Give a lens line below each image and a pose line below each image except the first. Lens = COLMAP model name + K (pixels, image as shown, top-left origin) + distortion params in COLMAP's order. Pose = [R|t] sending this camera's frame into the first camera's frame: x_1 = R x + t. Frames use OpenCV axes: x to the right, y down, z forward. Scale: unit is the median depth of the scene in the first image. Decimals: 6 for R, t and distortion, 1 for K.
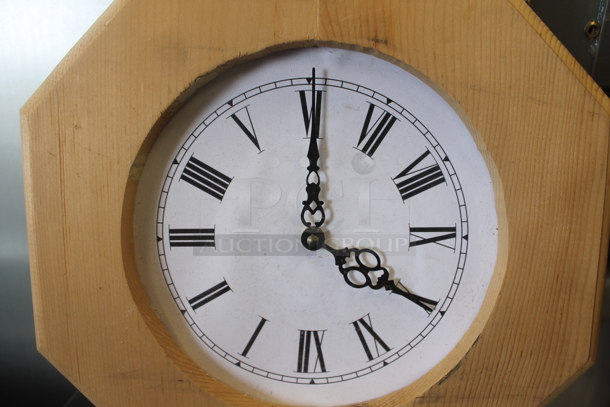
lens RADIAL K [[538.6, 0, 305.0], [0, 538.6, 203.5], [0, 0, 1]] dist [-0.189884, 0.172153]
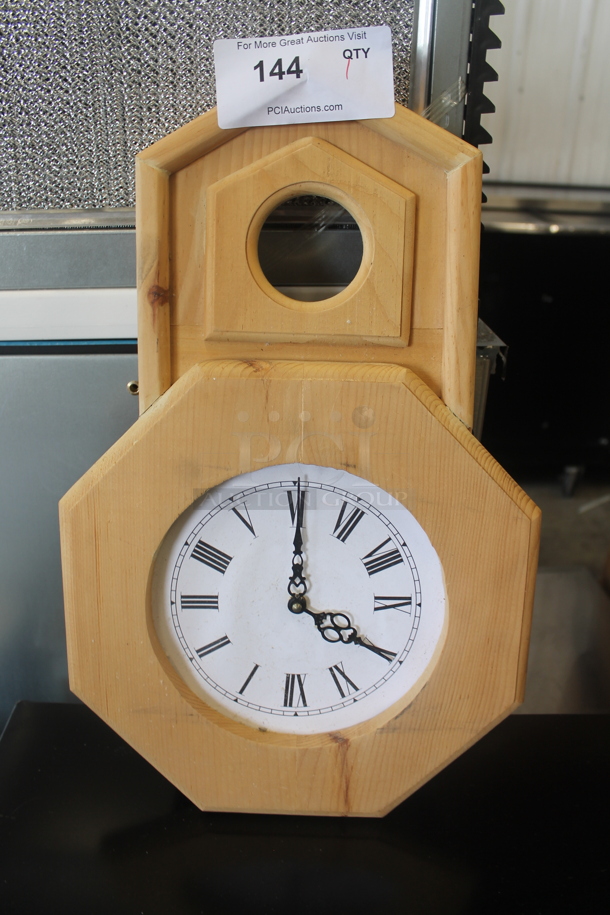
lens RADIAL K [[807.9, 0, 298.8], [0, 807.9, 460.6], [0, 0, 1]] dist [-0.189884, 0.172153]
pose [[0.999881, 0.007297, 0.013578, -0.009147], [-0.008168, 0.997836, 0.065247, -0.394337], [-0.013072, -0.065350, 0.997777, -0.854087]]
